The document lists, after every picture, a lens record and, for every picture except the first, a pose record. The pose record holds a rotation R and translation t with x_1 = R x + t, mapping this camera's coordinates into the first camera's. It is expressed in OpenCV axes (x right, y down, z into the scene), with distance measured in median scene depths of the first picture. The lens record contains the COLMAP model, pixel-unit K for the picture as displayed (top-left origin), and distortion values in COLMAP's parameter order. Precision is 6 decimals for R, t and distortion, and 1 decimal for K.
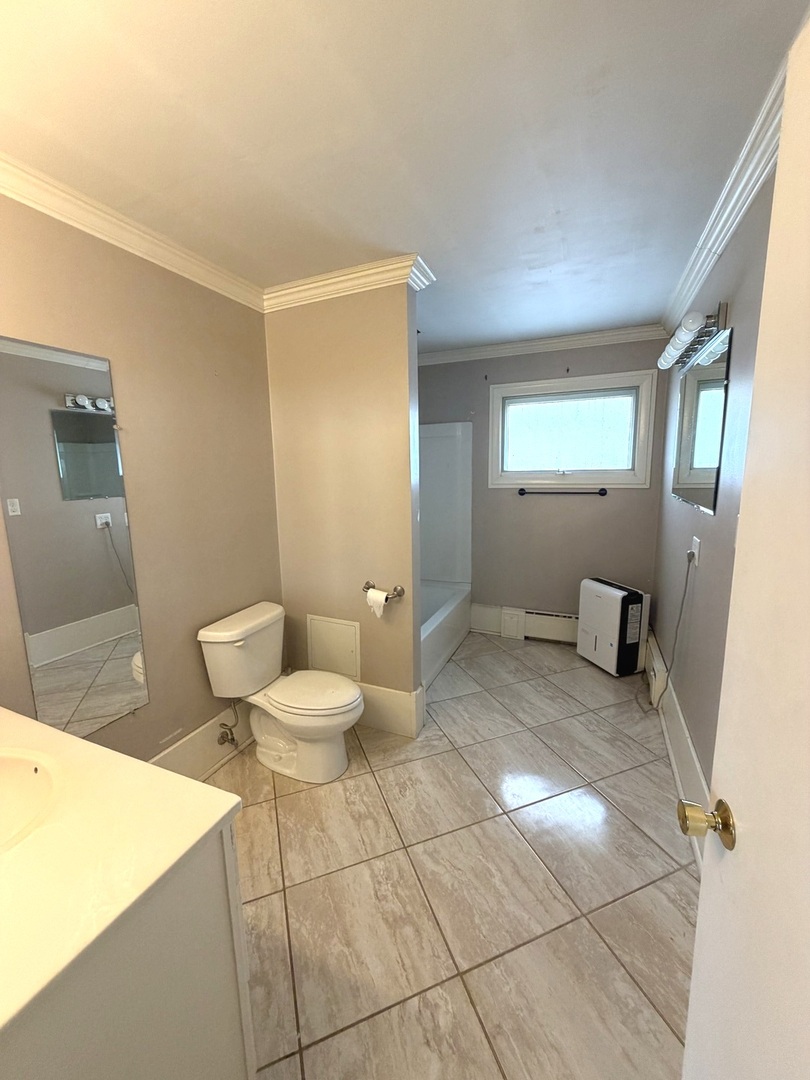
lens RADIAL K [[429.6, 0, 400.4], [0, 429.6, 539.7], [0, 0, 1]] dist [0.000103, 0.000222]
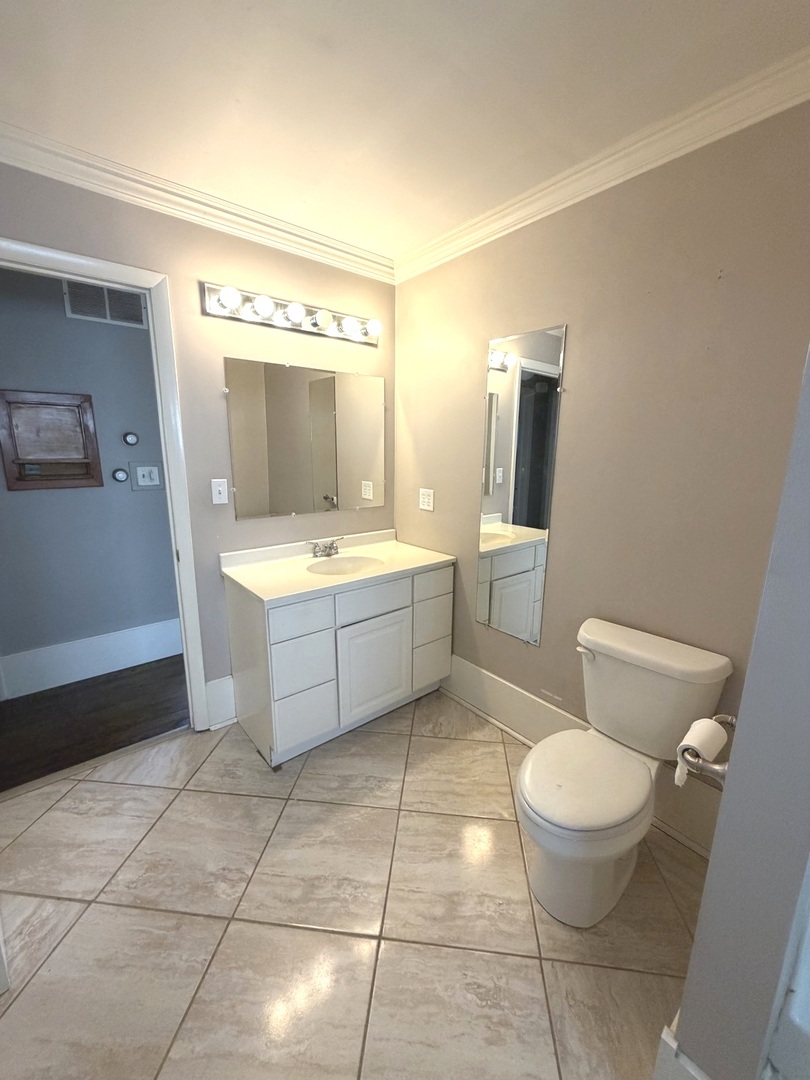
lens RADIAL K [[429.6, 0, 405.2], [0, 429.6, 537.8], [0, 0, 1]] dist [0.000103, 0.000222]
pose [[-0.442208, 0.197064, -0.874996, 0.586658], [-0.153857, 0.944437, 0.290459, -0.184994], [0.883617, 0.263068, -0.387318, 1.327732]]
